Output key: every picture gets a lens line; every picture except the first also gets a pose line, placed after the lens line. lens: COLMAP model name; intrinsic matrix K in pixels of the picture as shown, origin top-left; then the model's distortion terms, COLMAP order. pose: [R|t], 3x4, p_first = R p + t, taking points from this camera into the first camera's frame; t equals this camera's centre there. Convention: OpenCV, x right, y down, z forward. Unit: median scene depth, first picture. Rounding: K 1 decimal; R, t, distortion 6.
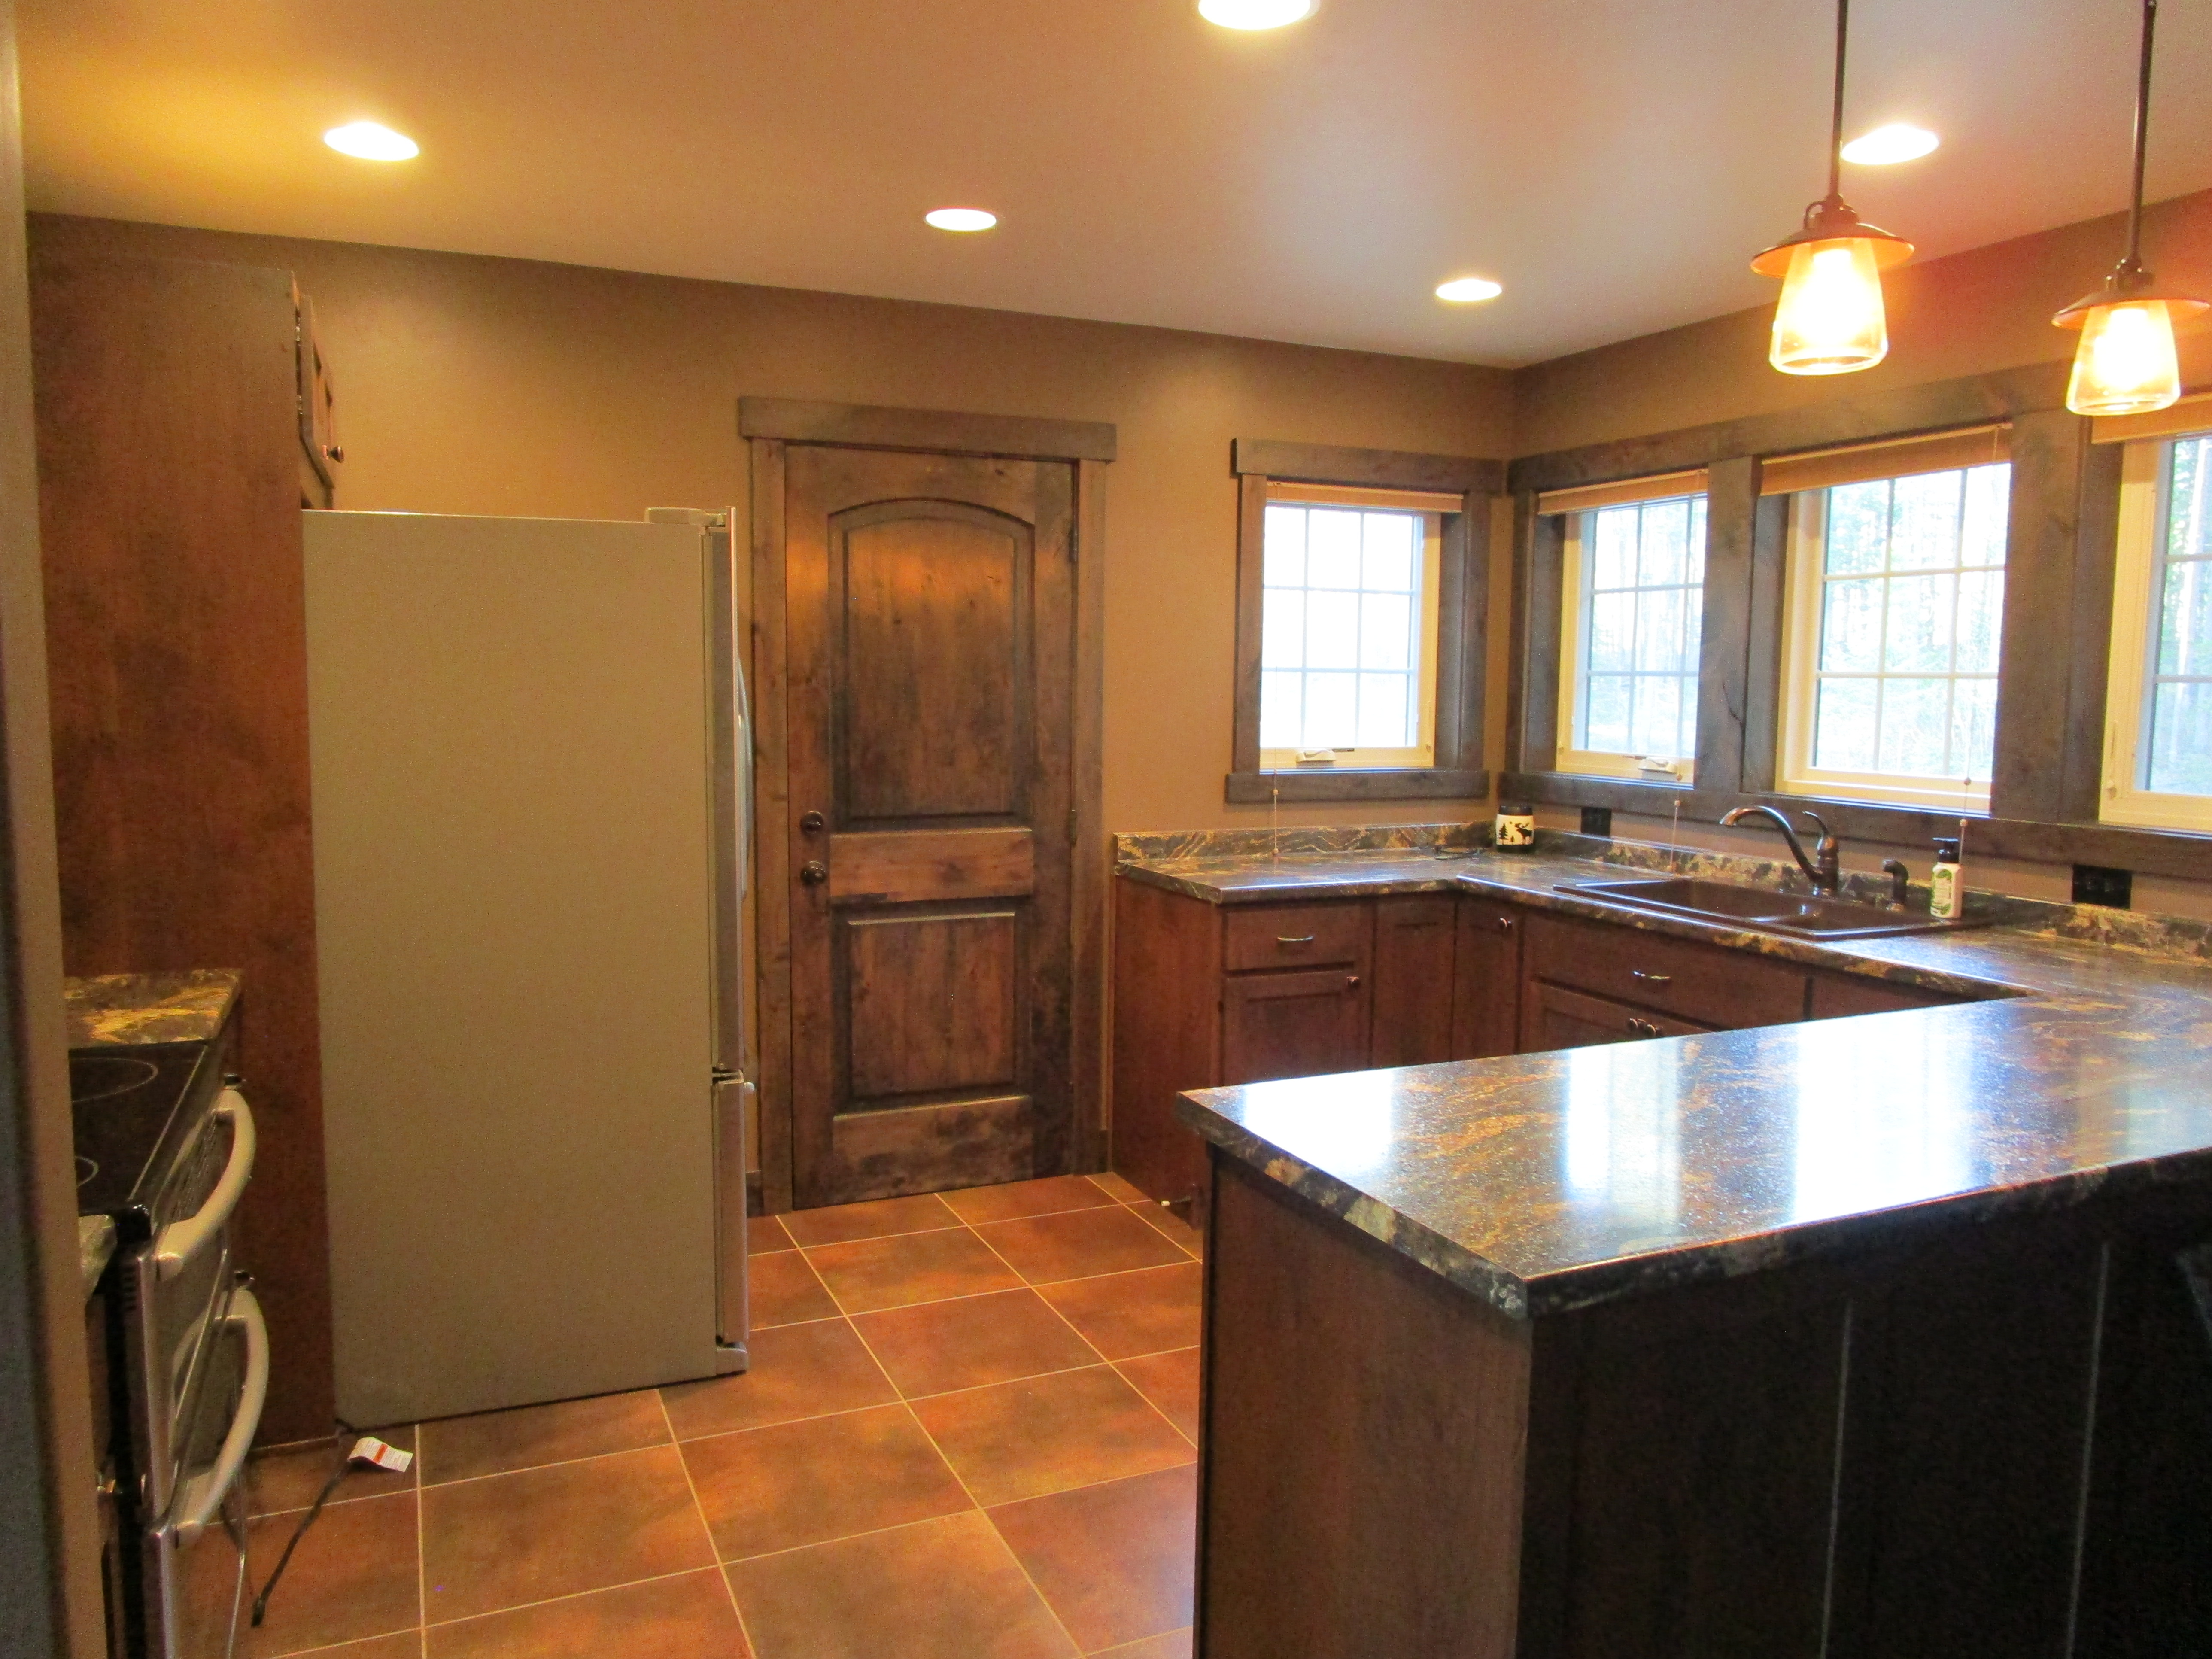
lens RADIAL K [[1575.9, 0, 1106.0], [0, 1575.9, 829.5], [0, 0, 1]] dist [-0.027461, 0.003539]
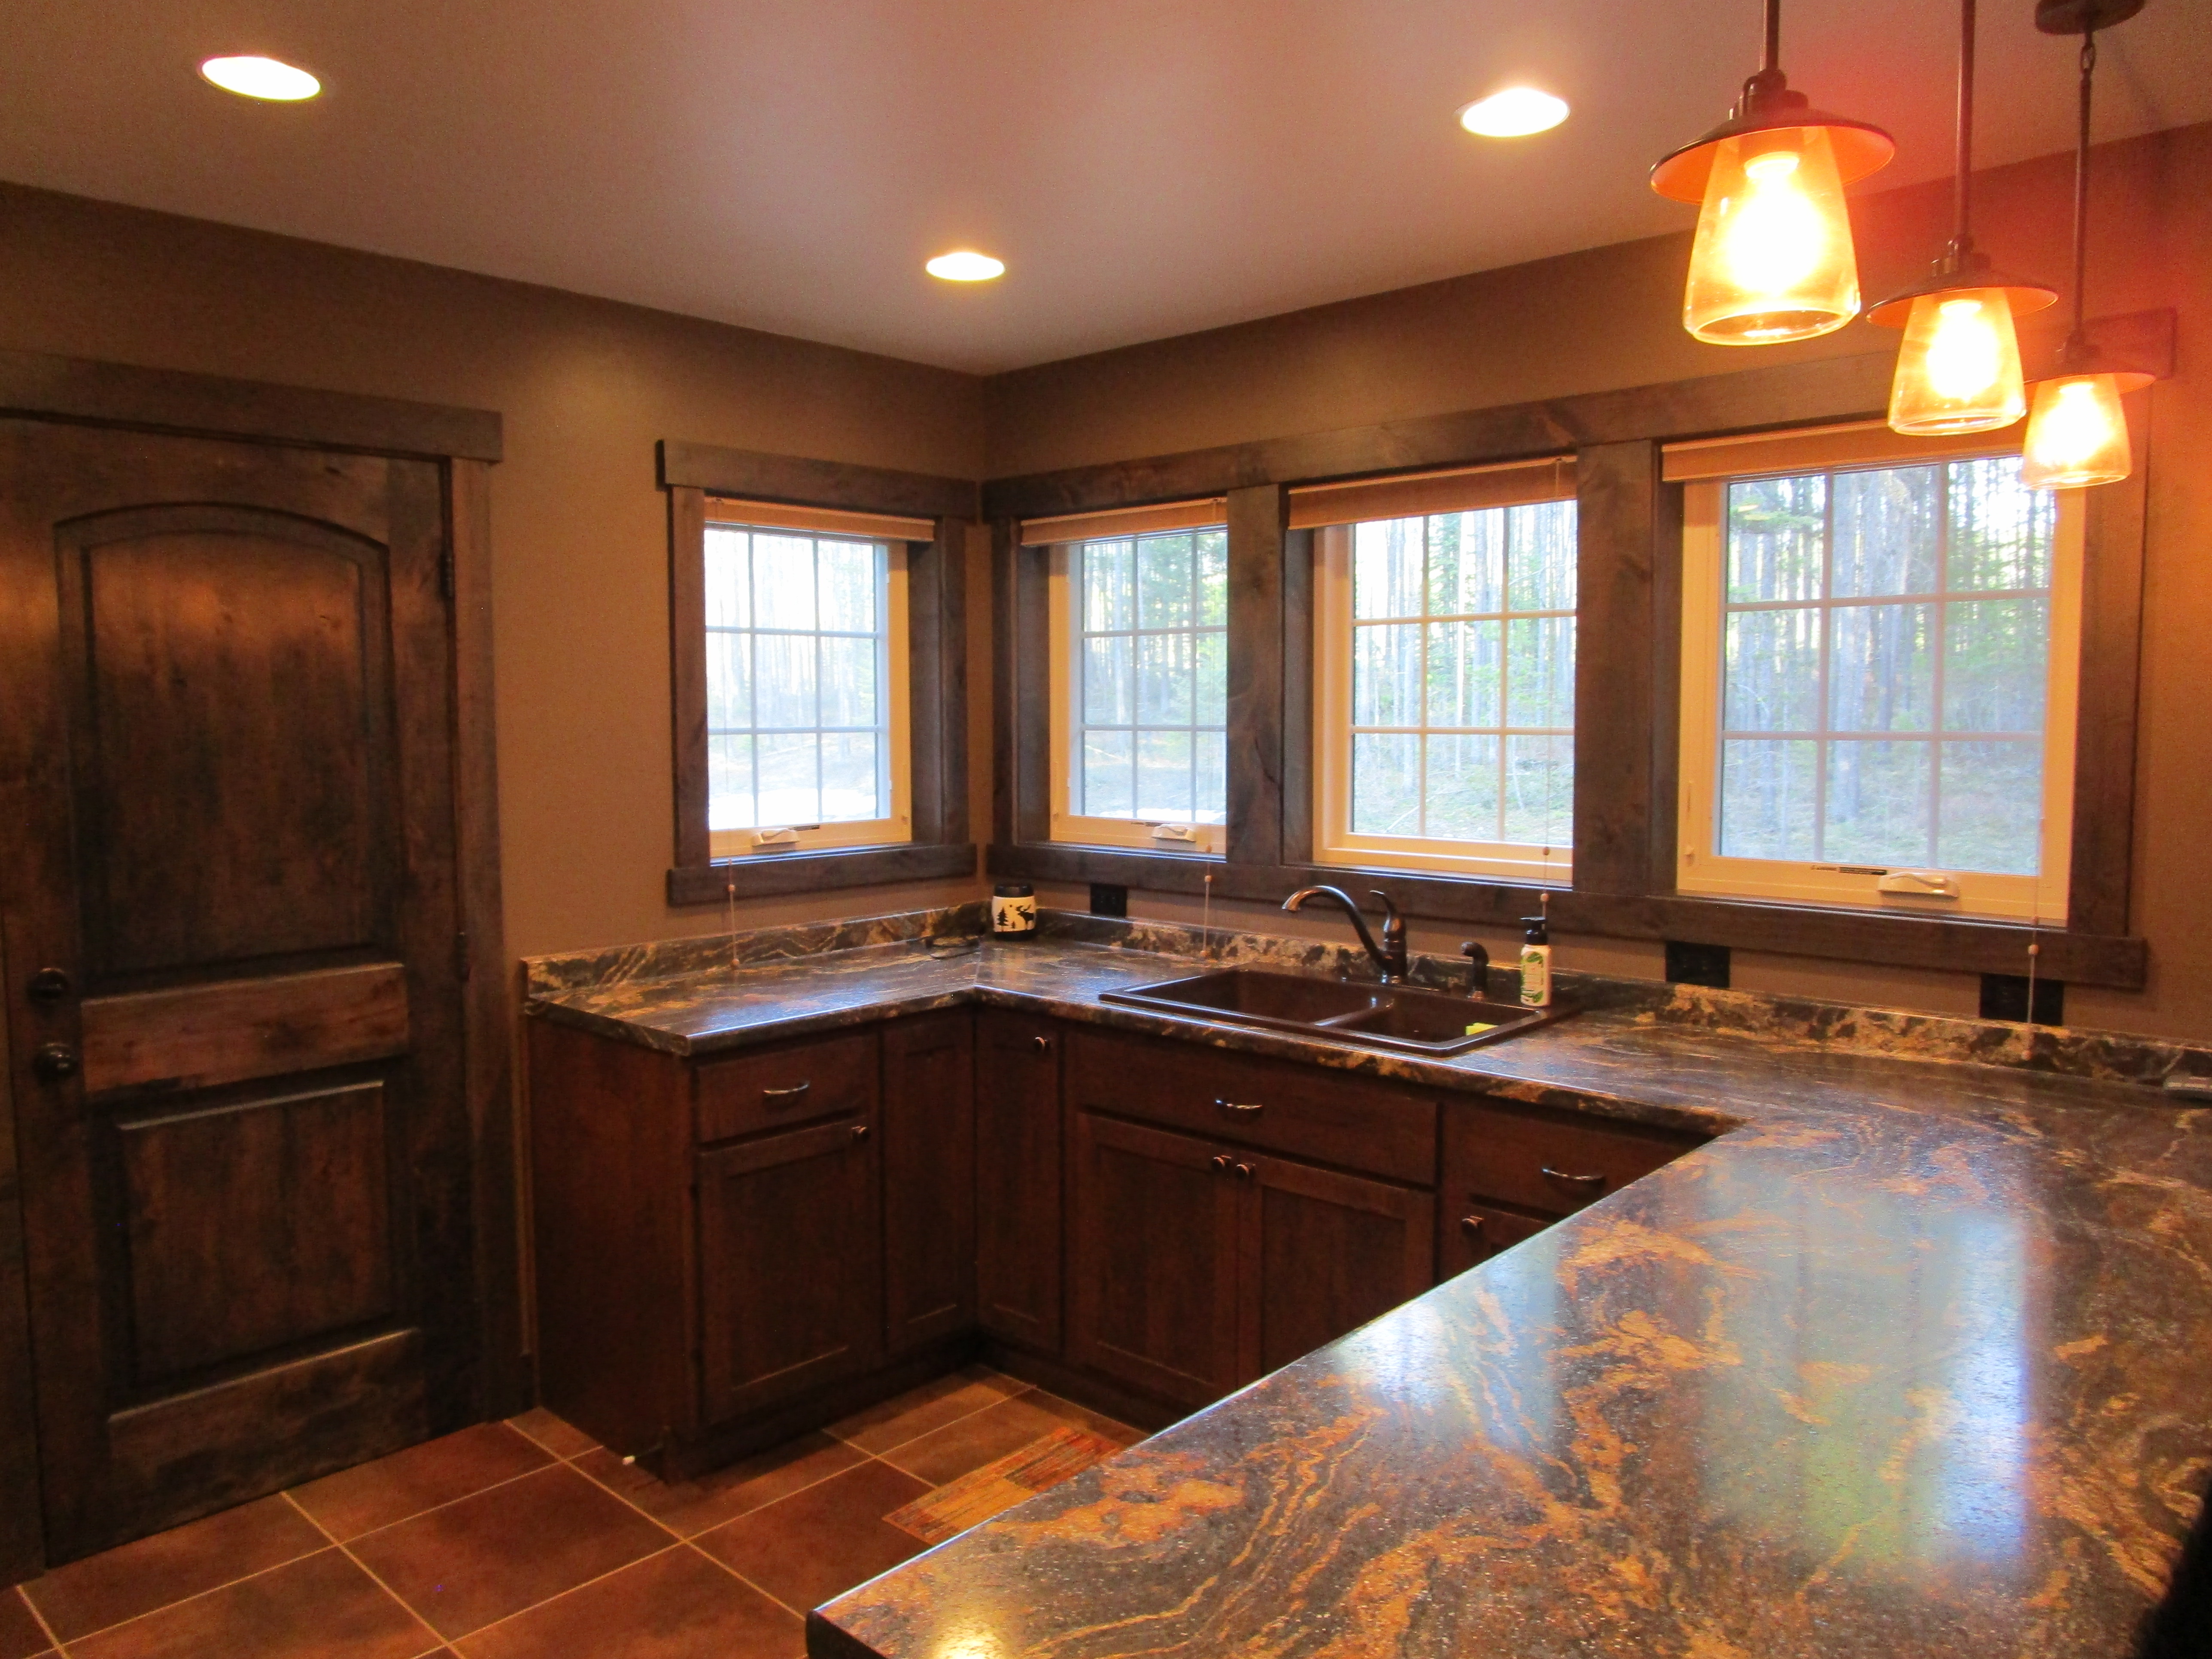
lens RADIAL K [[1575.9, 0, 1106.0], [0, 1575.9, 829.5], [0, 0, 1]] dist [-0.027461, 0.003539]
pose [[0.920860, -0.045312, 0.387252, -0.026214], [0.052198, 0.998610, -0.007276, -0.040564], [-0.386384, 0.026914, 0.921945, 0.212799]]
